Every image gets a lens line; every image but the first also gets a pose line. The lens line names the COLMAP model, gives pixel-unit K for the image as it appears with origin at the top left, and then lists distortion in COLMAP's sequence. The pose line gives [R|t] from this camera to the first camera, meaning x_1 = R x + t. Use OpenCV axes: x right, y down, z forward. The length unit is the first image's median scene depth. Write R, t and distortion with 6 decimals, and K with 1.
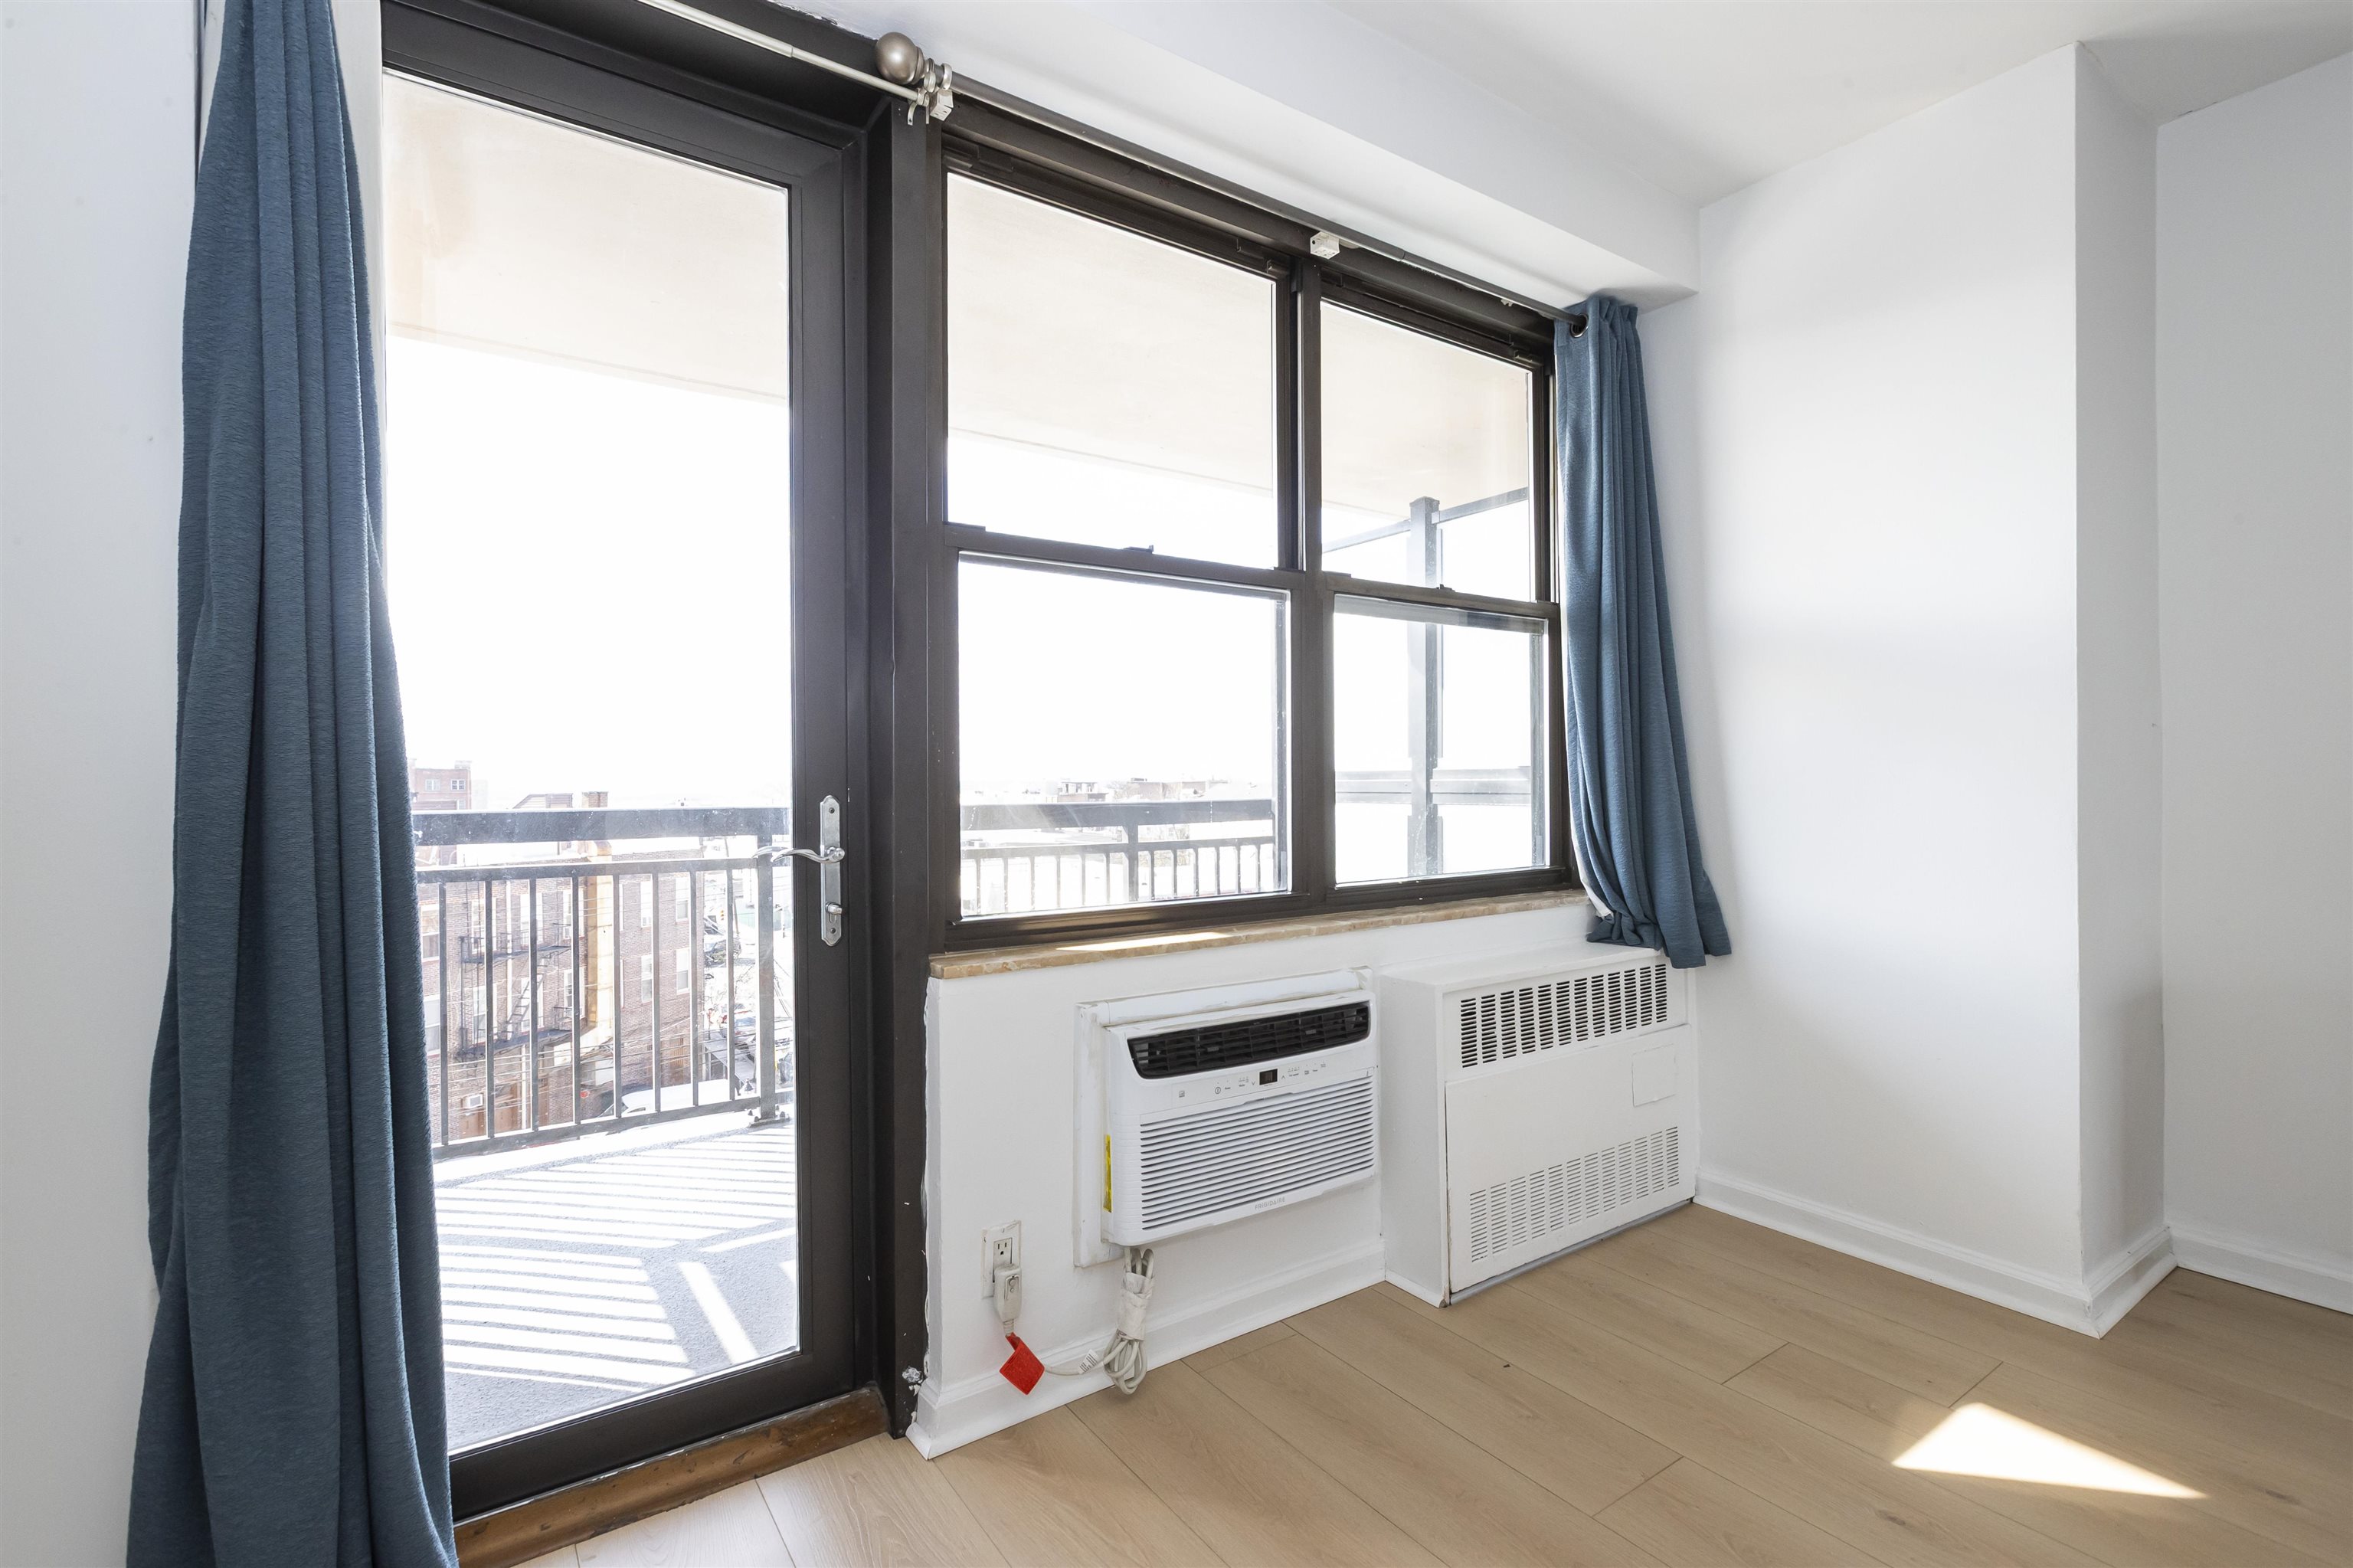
lens RADIAL K [[1098.6, 0, 1208.6], [0, 1098.6, 880.1], [0, 0, 1]] dist [-0.009601, 0.006859]
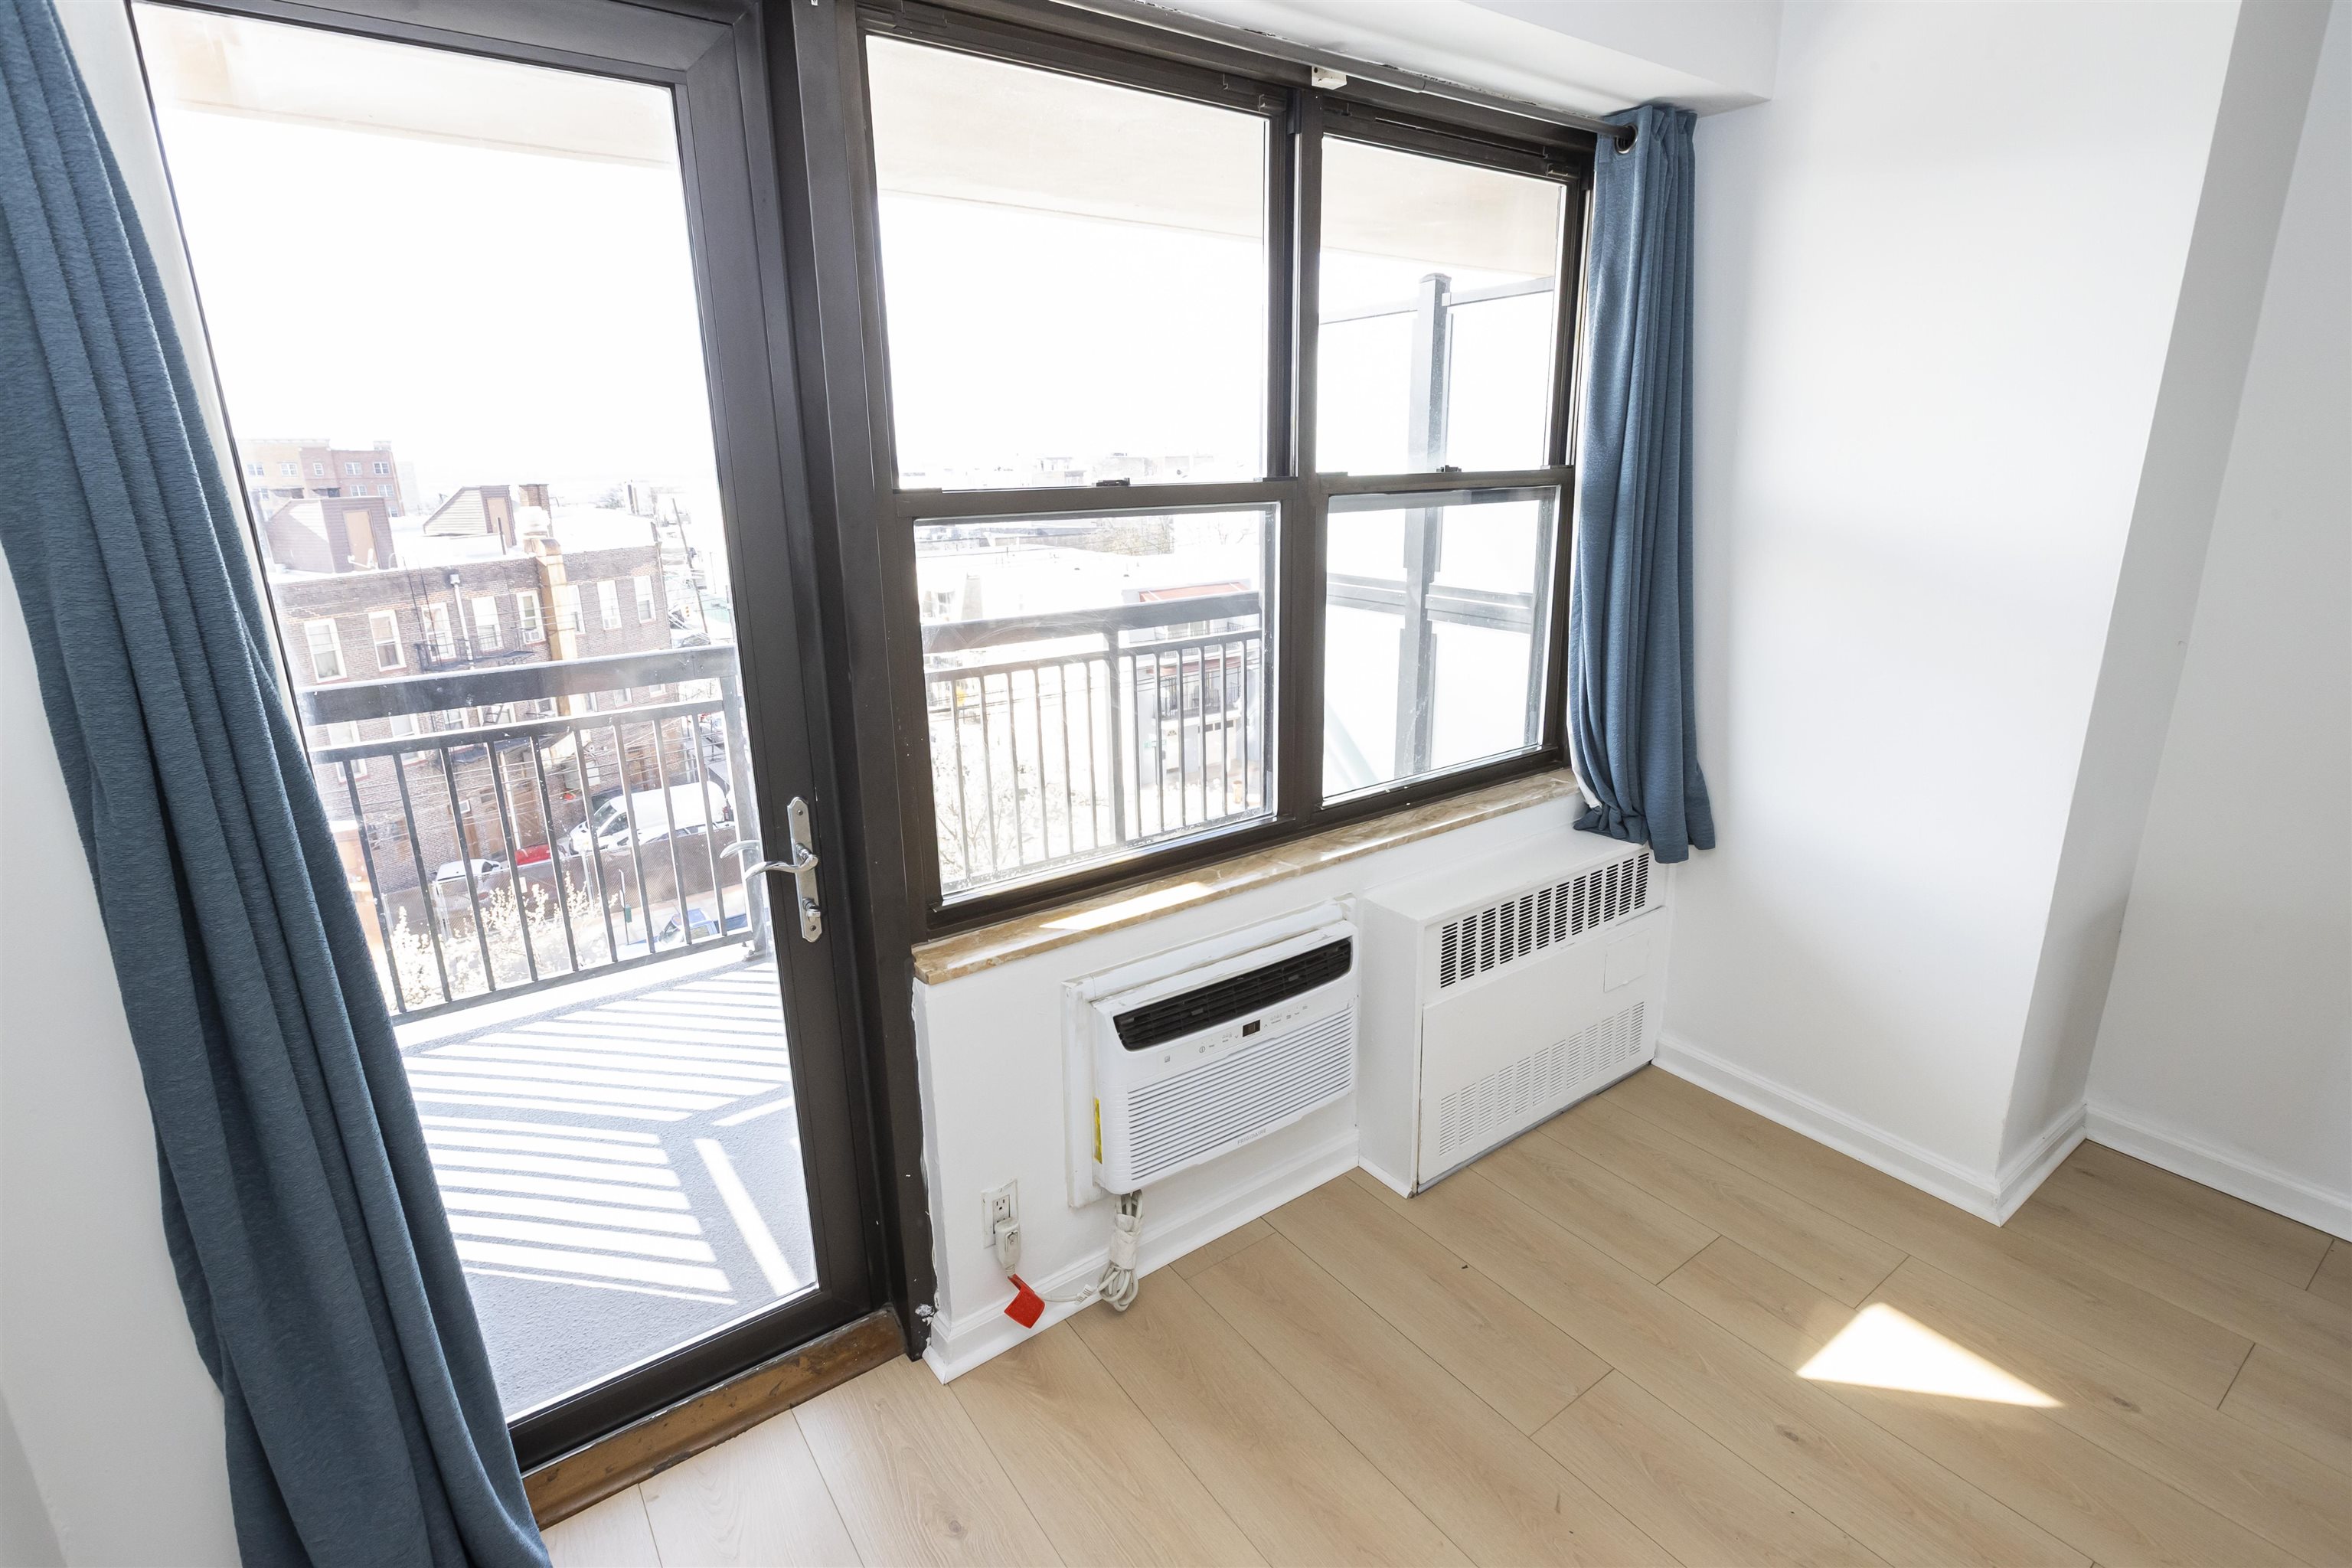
lens RADIAL K [[1098.1, 0, 1213.2], [0, 1098.1, 846.0], [0, 0, 1]] dist [-0.009601, 0.006859]
pose [[0.999892, -0.003507, 0.014302, 0.004680], [-0.000378, 0.964798, 0.262993, -0.266086], [-0.014720, -0.262970, 0.964692, 0.051927]]
